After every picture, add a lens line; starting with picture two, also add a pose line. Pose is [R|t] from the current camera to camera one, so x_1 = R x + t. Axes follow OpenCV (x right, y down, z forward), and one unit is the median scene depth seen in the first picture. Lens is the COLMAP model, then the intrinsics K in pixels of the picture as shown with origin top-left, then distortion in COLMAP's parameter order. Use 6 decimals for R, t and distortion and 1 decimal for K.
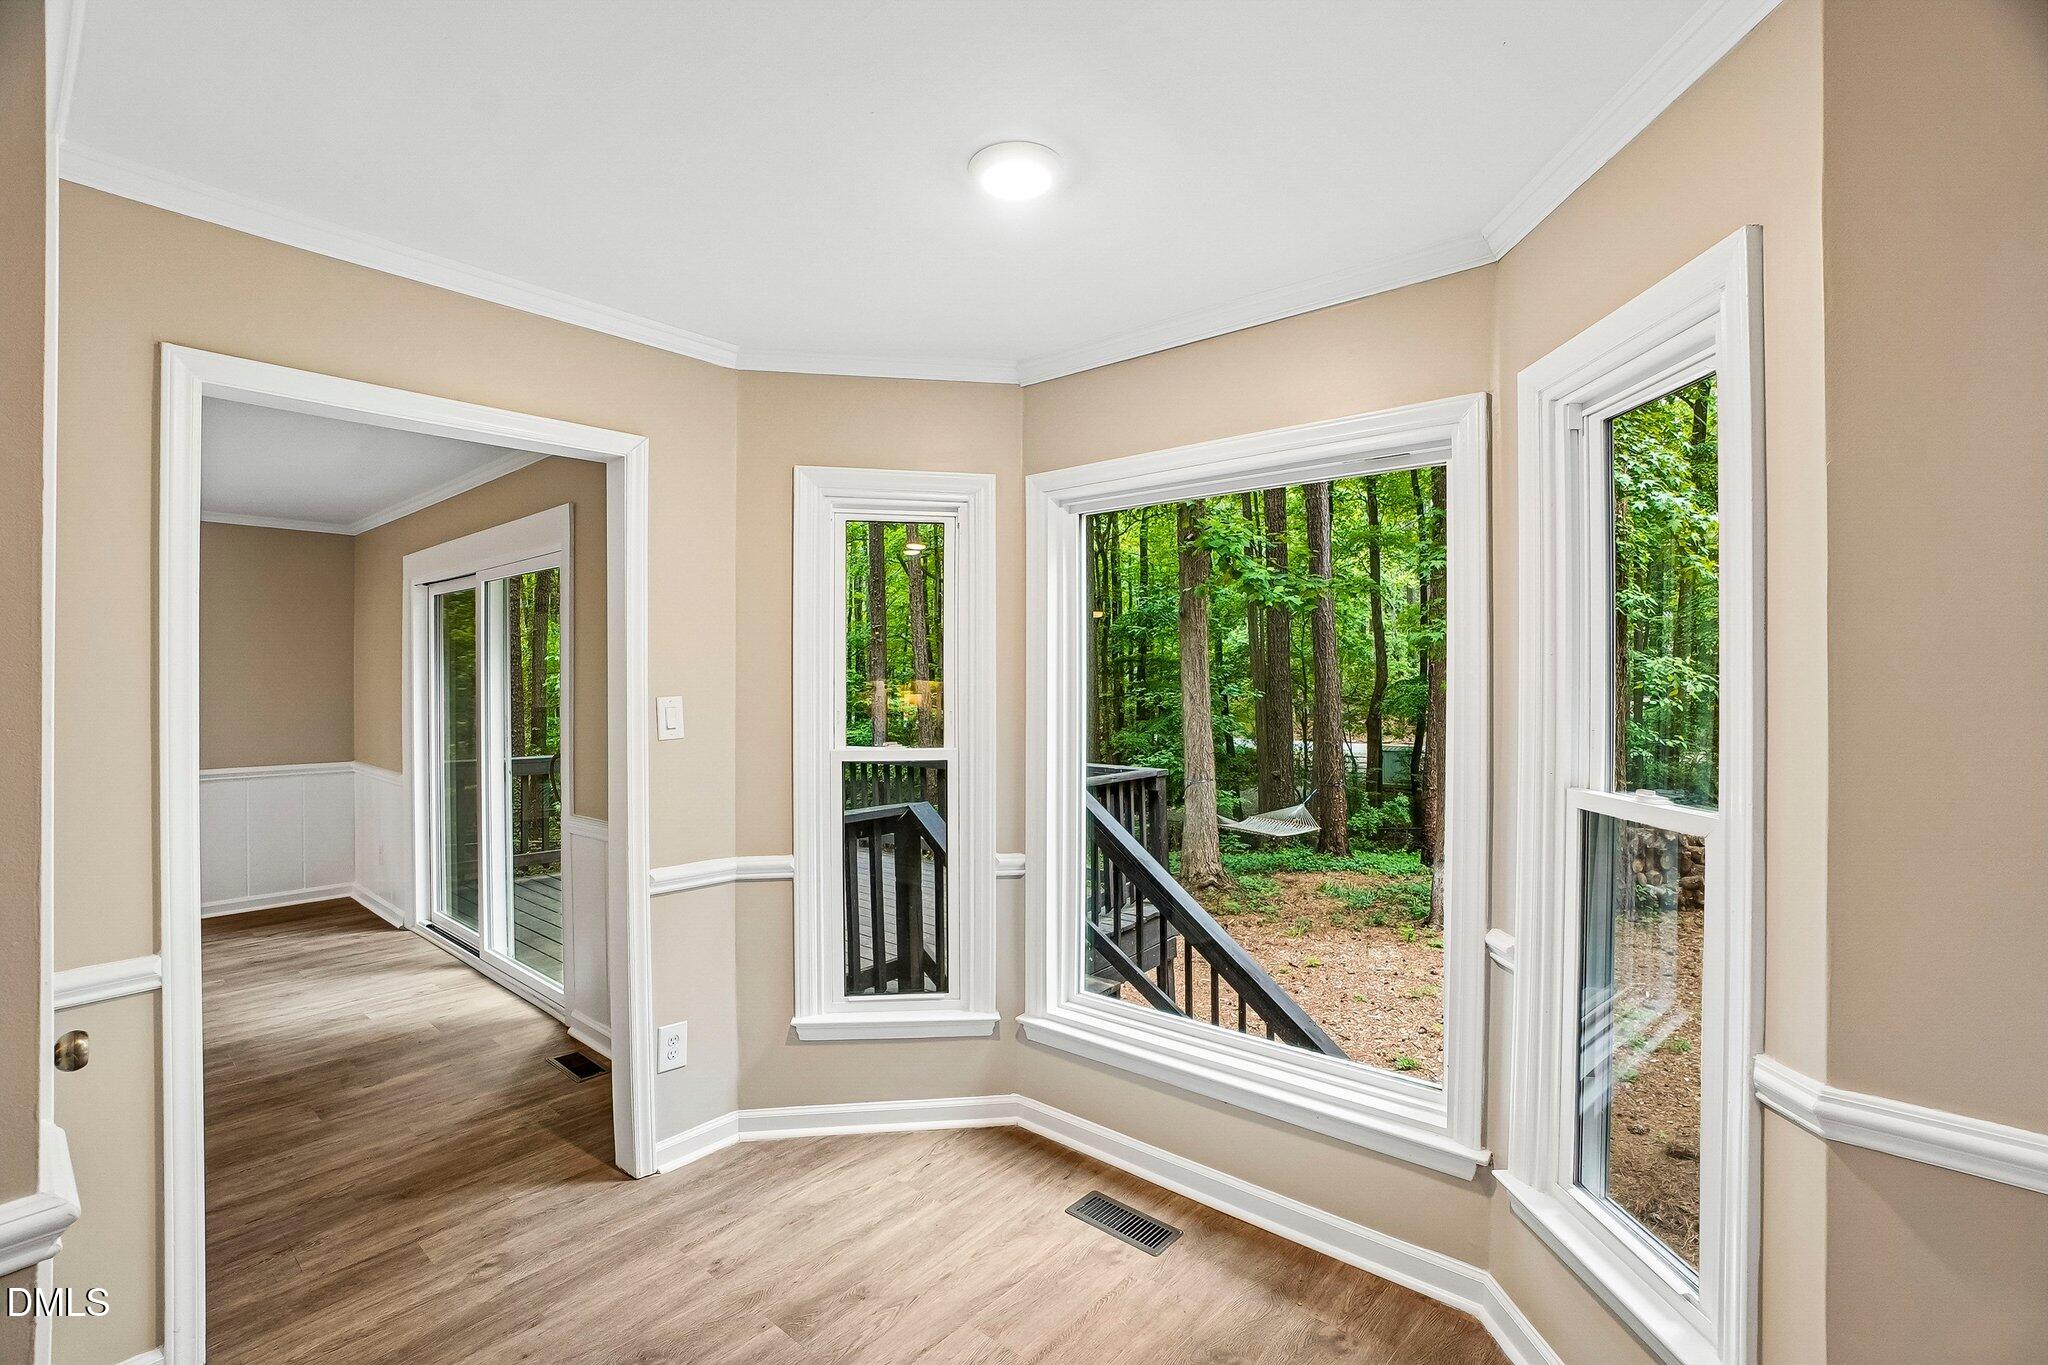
lens RADIAL K [[908.3, 0, 1010.4], [0, 908.3, 679.5], [0, 0, 1]] dist [-0.063904, 0.024144]
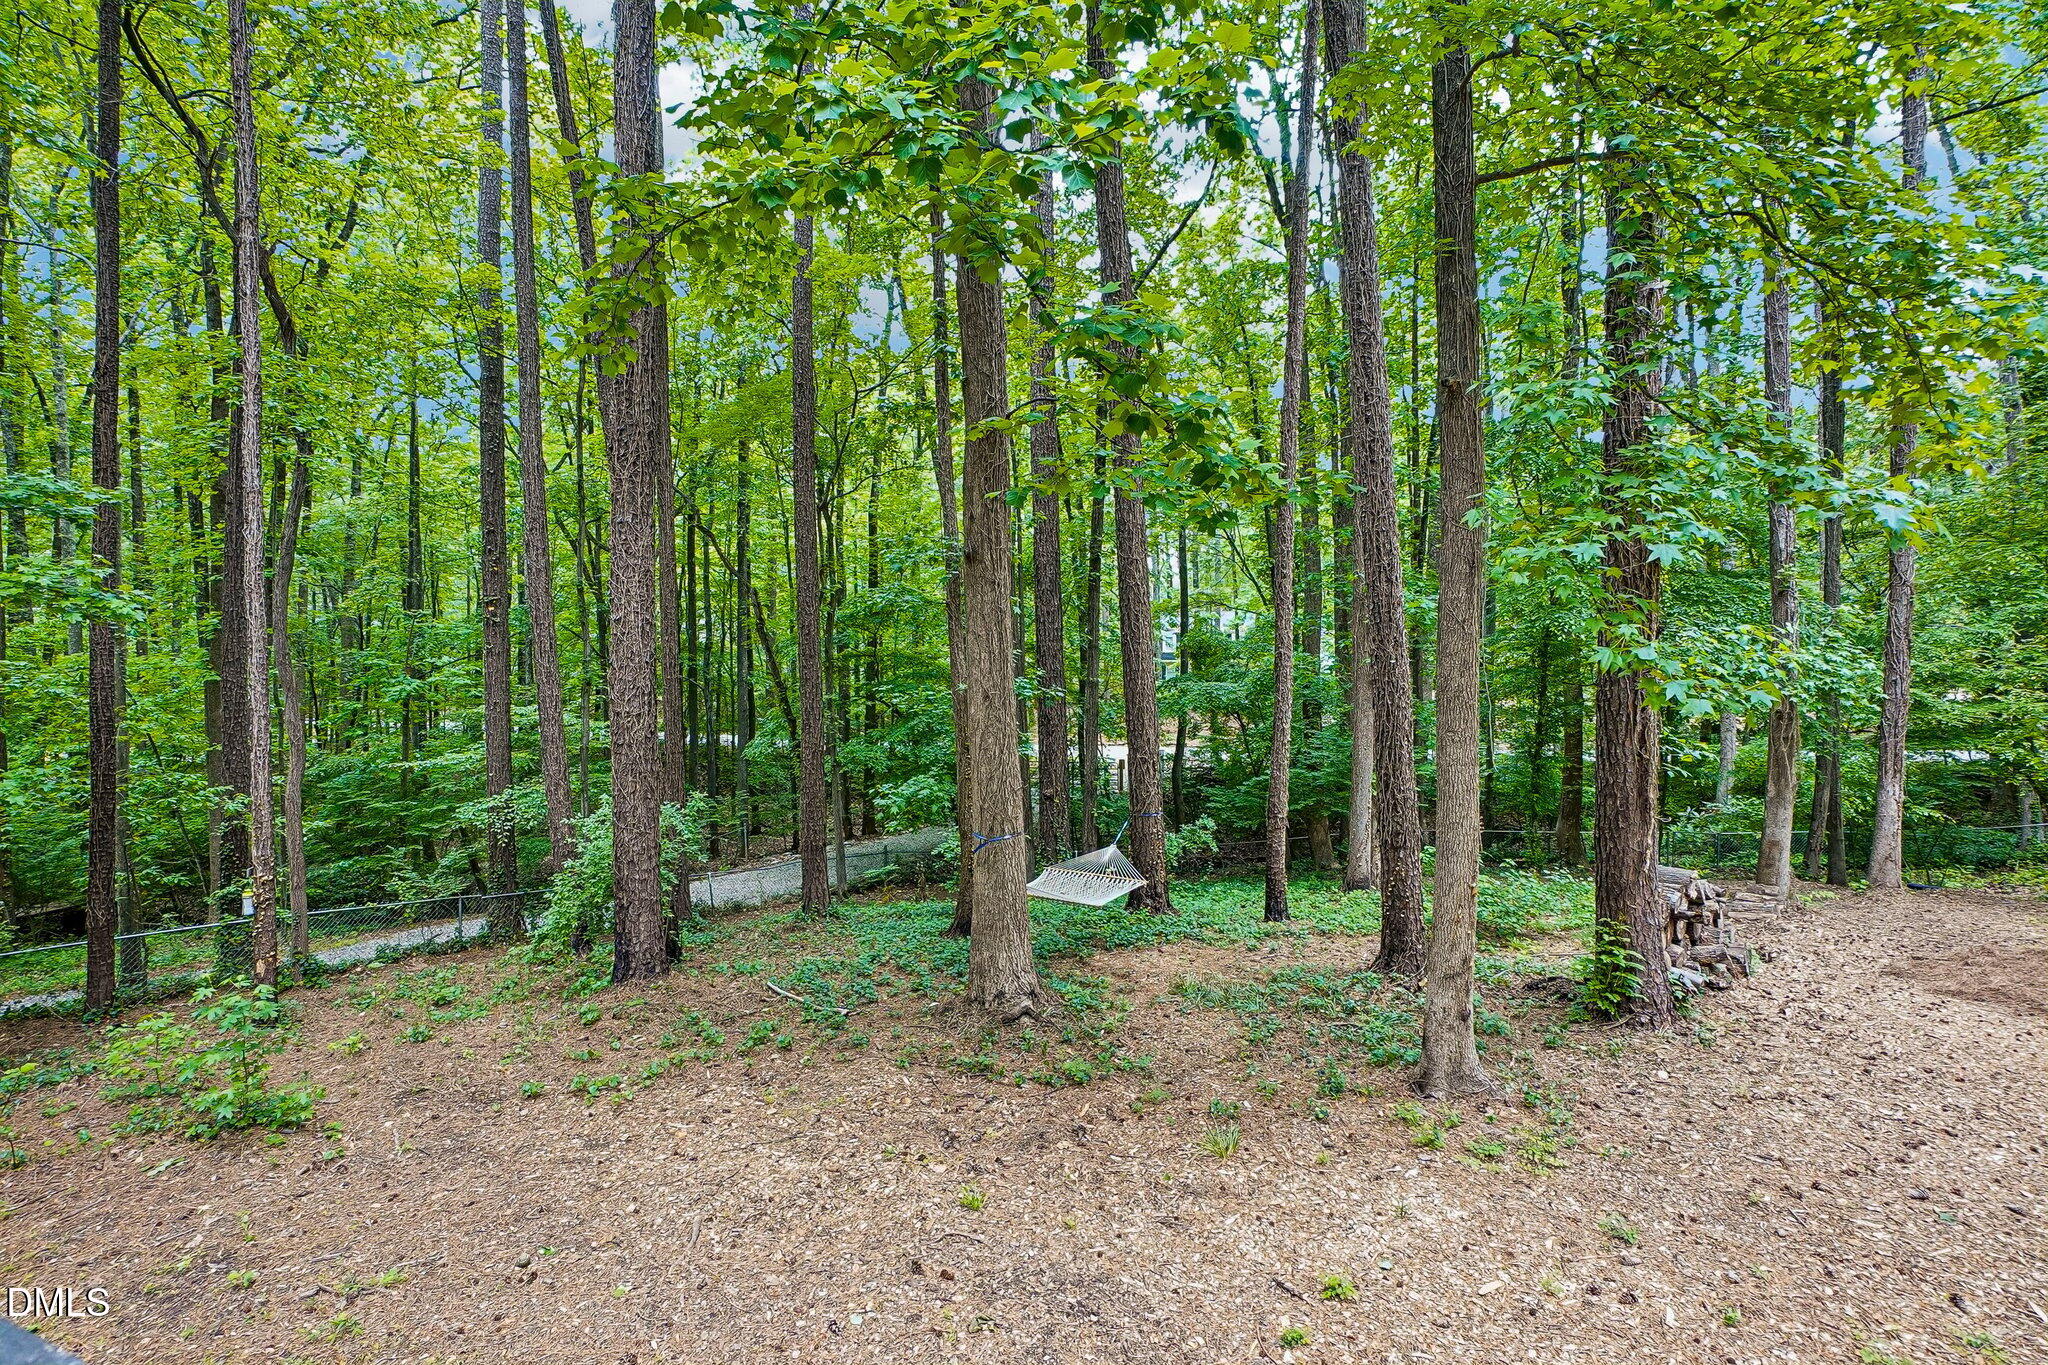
lens RADIAL K [[908.3, 0, 1010.4], [0, 908.3, 679.5], [0, 0, 1]] dist [-0.063904, 0.024144]
pose [[0.953628, -0.004707, 0.300950, 0.021934], [0.005975, 0.999977, -0.003292, 0.006187], [-0.300928, 0.004937, 0.953634, 0.259309]]
